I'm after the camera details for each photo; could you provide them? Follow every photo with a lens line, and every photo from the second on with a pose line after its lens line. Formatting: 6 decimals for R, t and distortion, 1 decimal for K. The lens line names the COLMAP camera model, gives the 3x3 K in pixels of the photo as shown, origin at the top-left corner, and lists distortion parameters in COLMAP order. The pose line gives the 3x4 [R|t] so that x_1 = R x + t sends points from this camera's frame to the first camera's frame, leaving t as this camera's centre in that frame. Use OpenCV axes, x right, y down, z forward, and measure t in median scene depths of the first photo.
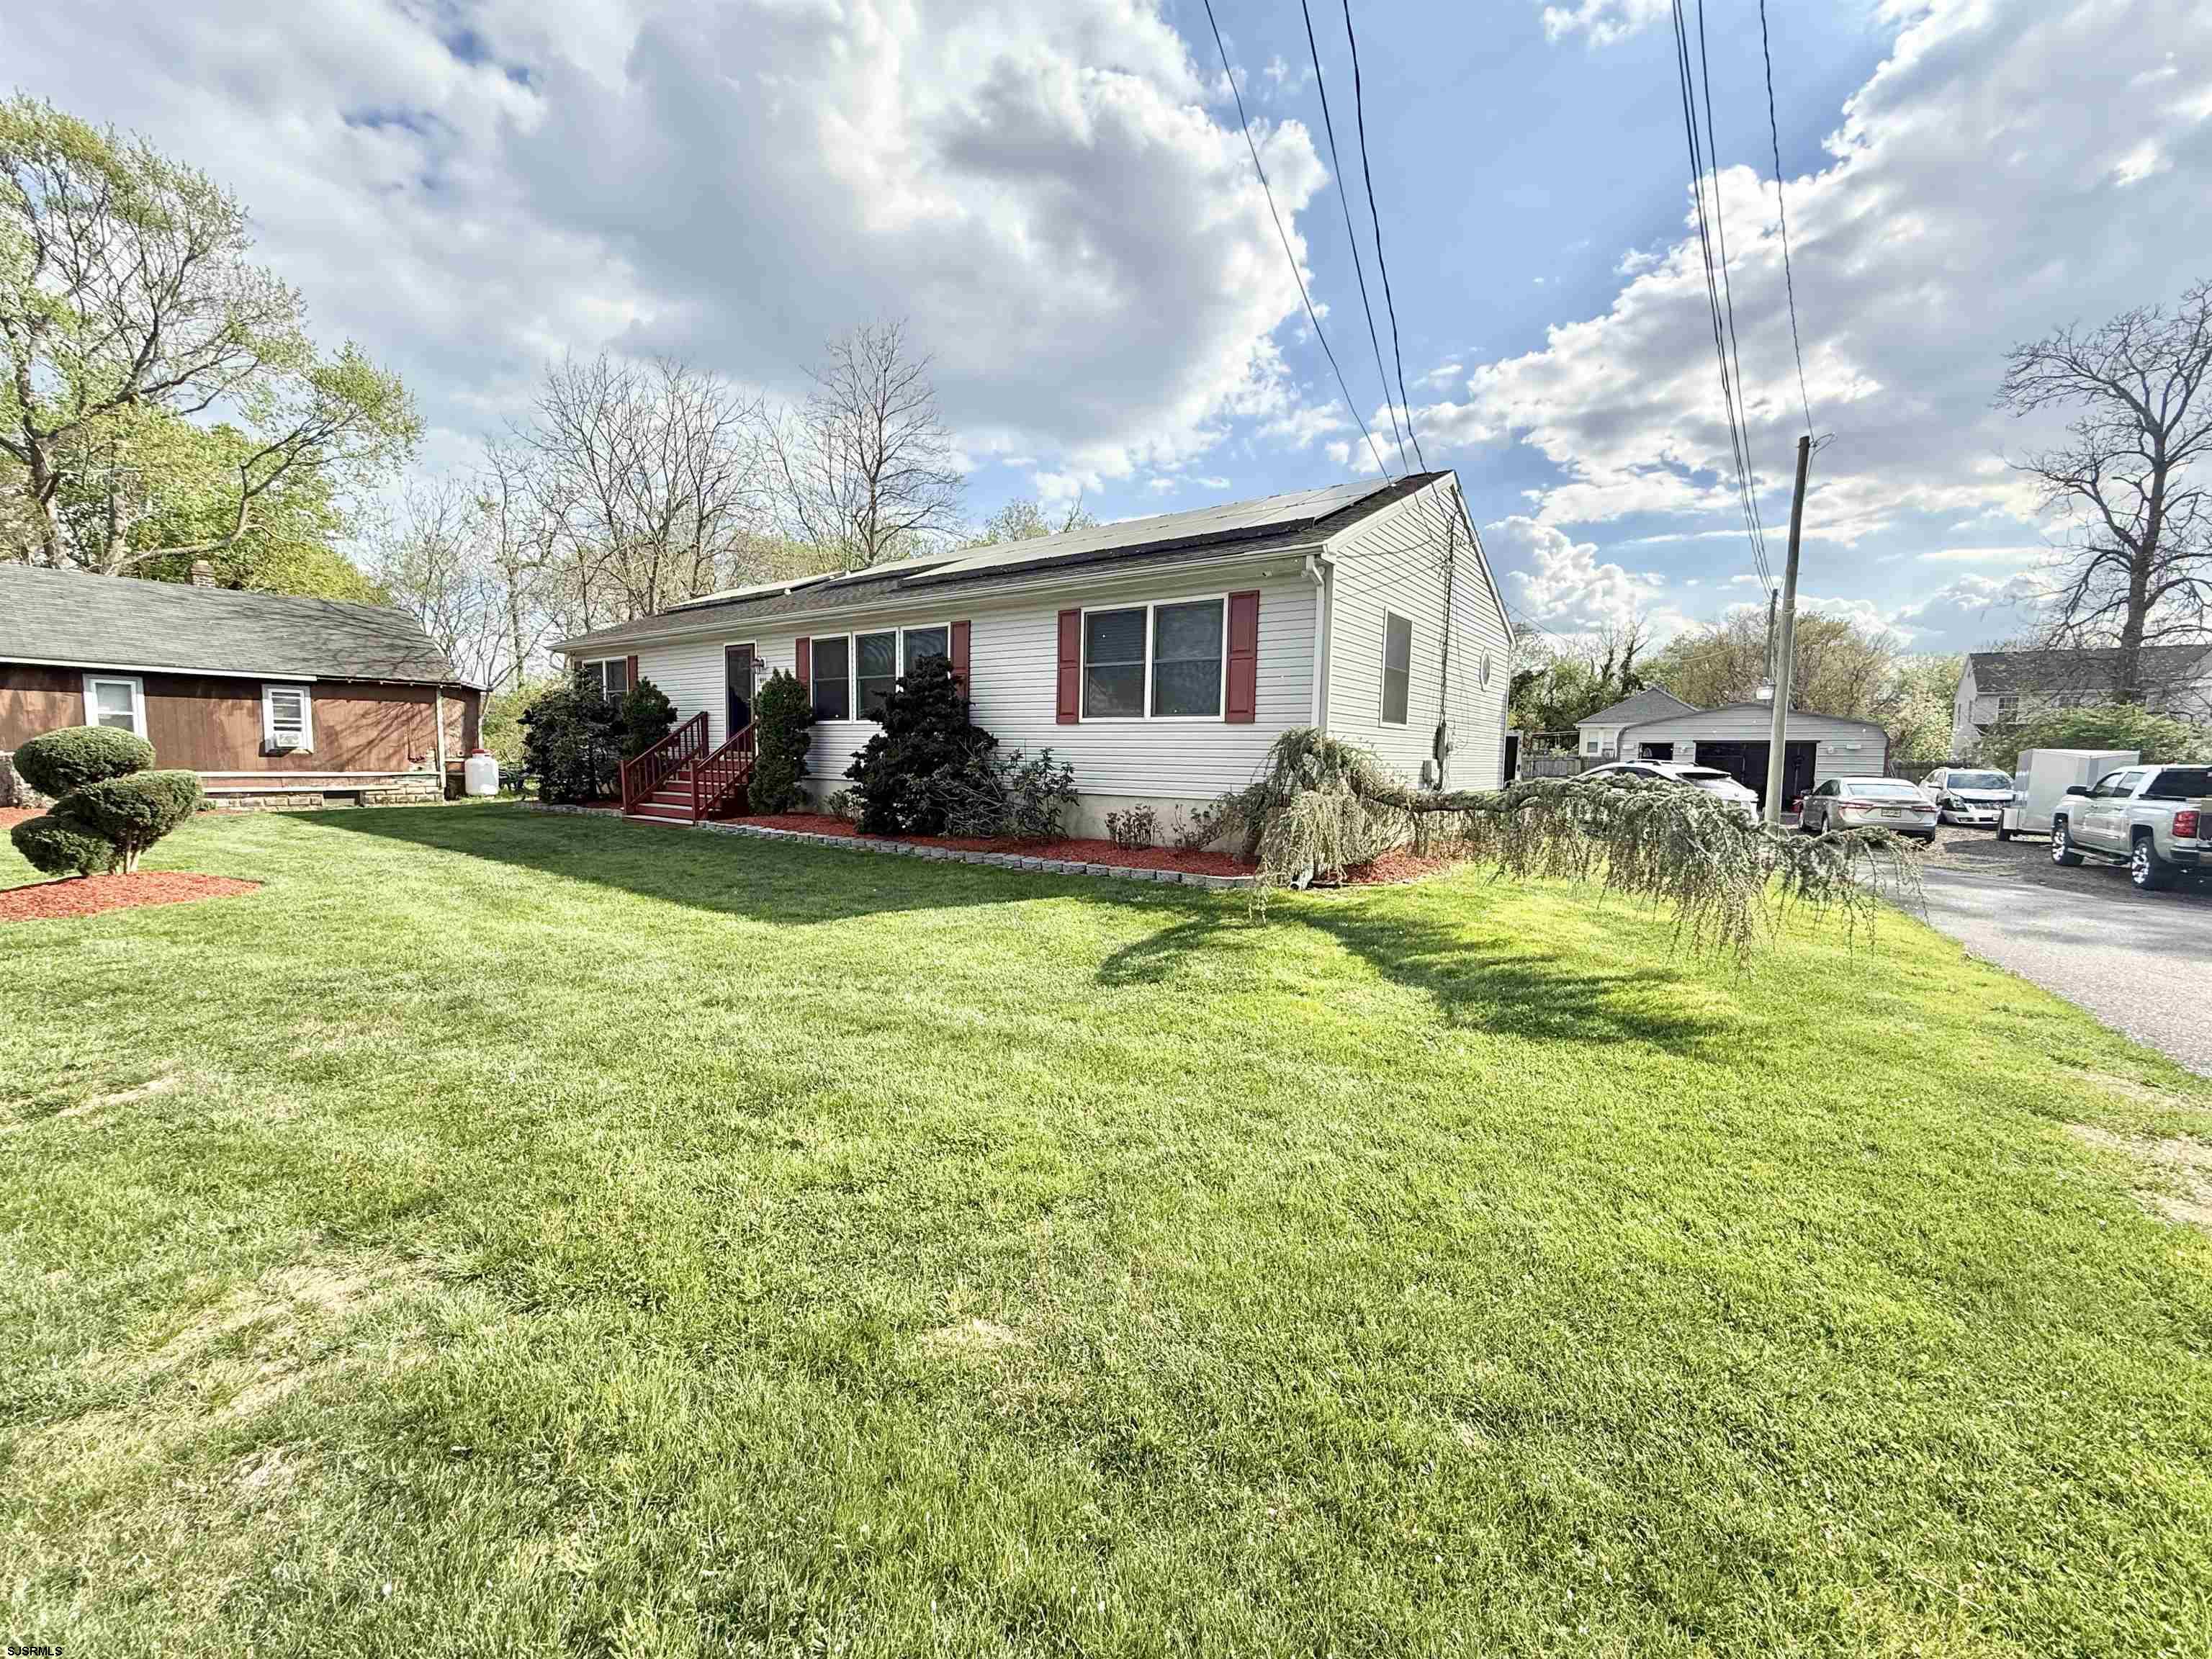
lens RADIAL K [[904.8, 0, 1091.9], [0, 904.8, 833.2], [0, 0, 1]] dist [0.000655, -0.000732]
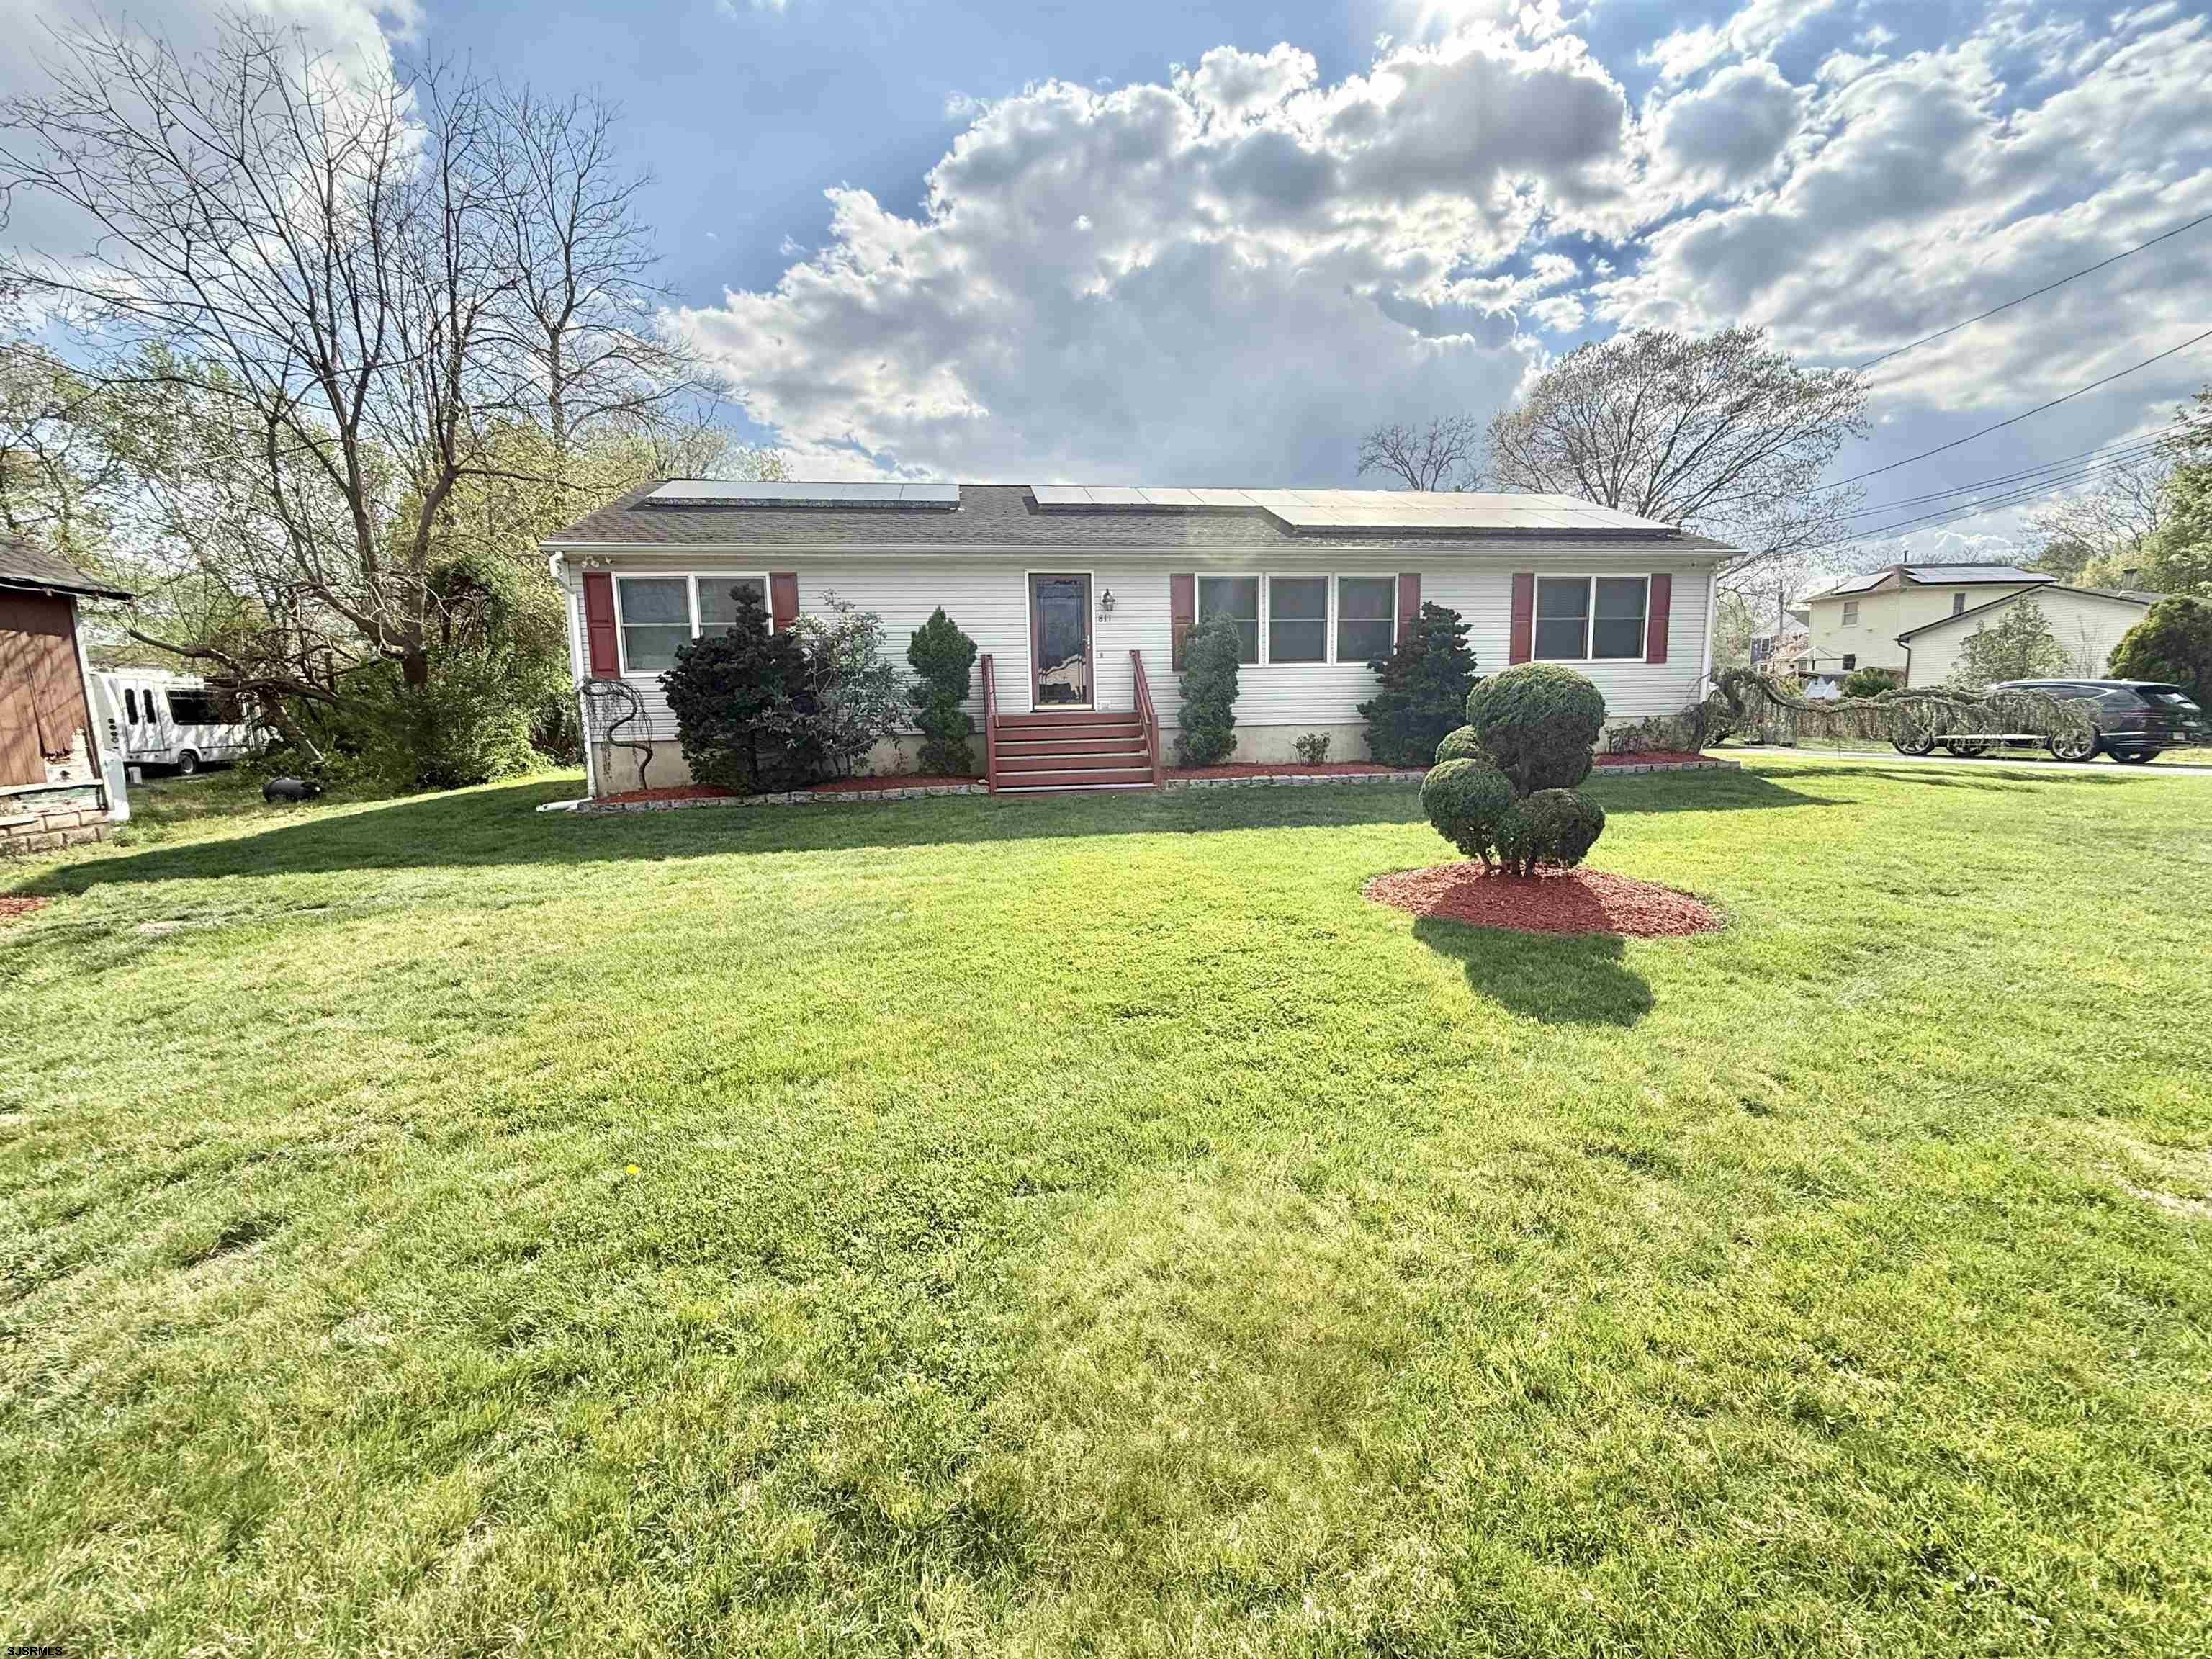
lens RADIAL K [[875.1, 0, 1050.5], [0, 875.1, 831.0], [0, 0, 1]] dist [-0.000629, -0.000057]
pose [[0.710315, -0.134059, 0.690999, -0.779051], [0.090735, 0.990944, 0.098979, -0.041800], [-0.698011, -0.007608, 0.716047, 0.334324]]
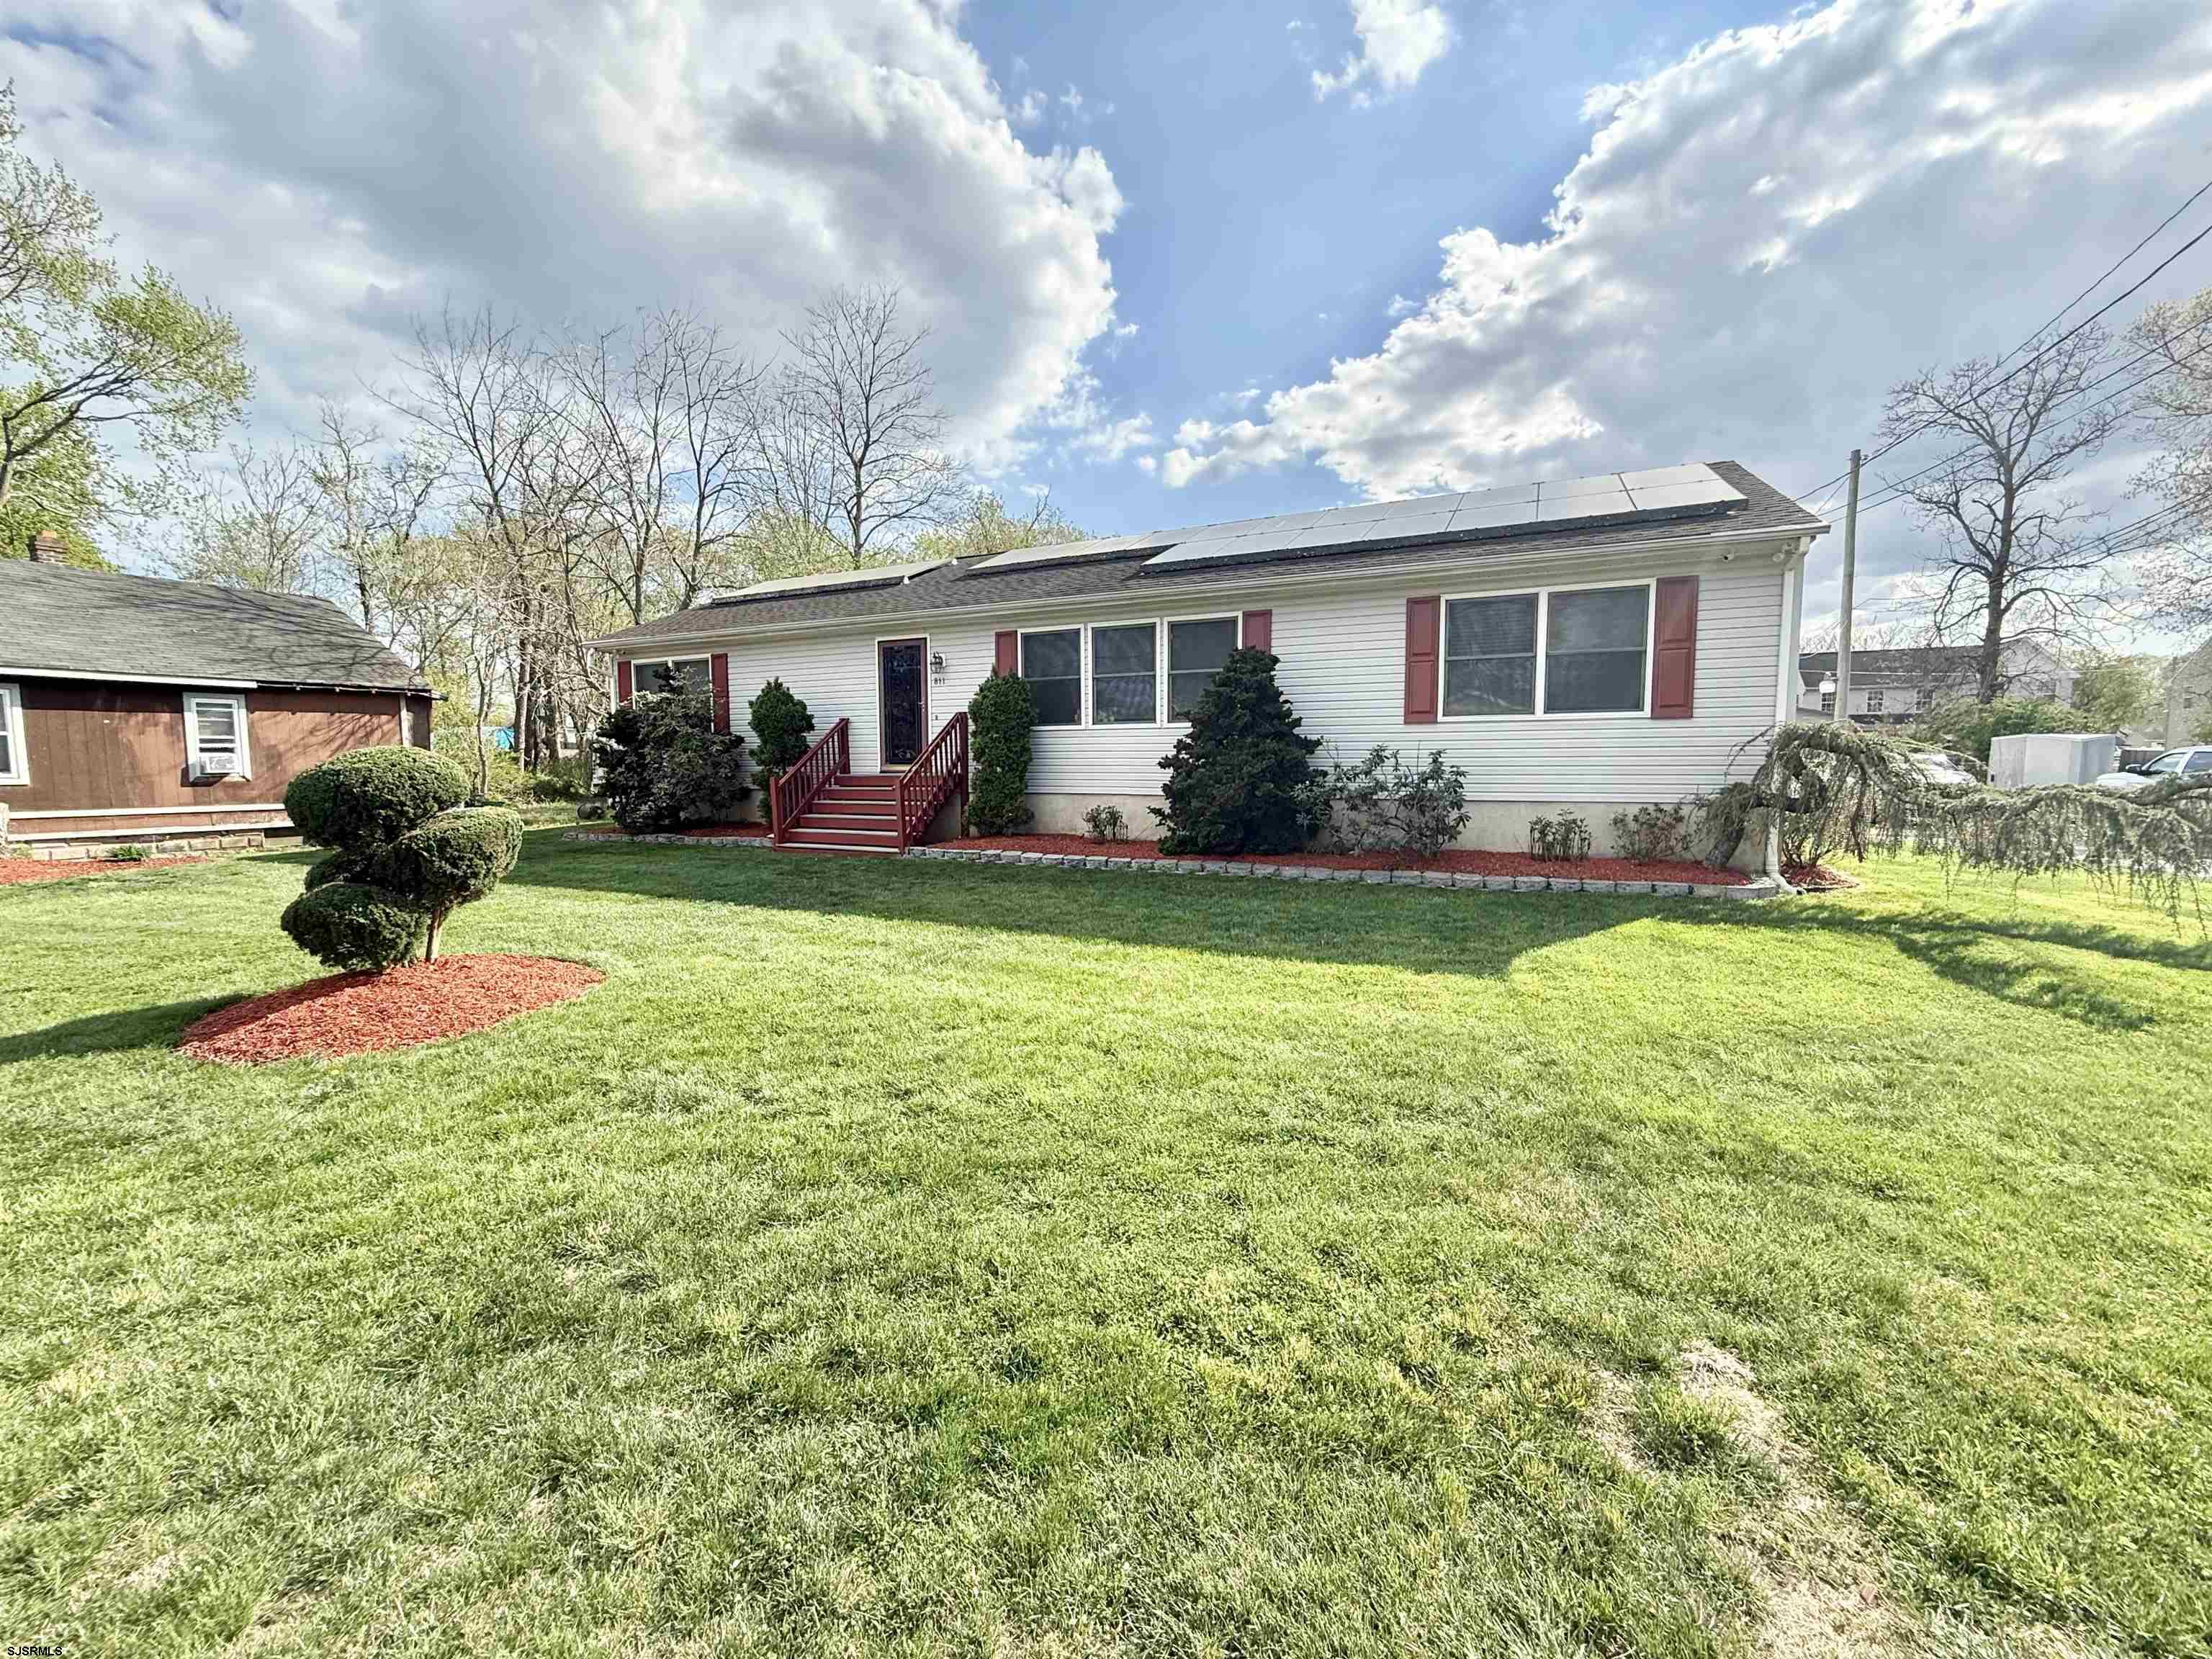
lens RADIAL K [[882.3, 0, 1099.9], [0, 882.3, 830.8], [0, 0, 1]] dist [0.000487, 0.000011]
pose [[0.980017, -0.041566, 0.194521, -0.295938], [0.041776, 0.999122, 0.003022, -0.016952], [-0.194476, 0.005165, 0.980894, 0.112876]]
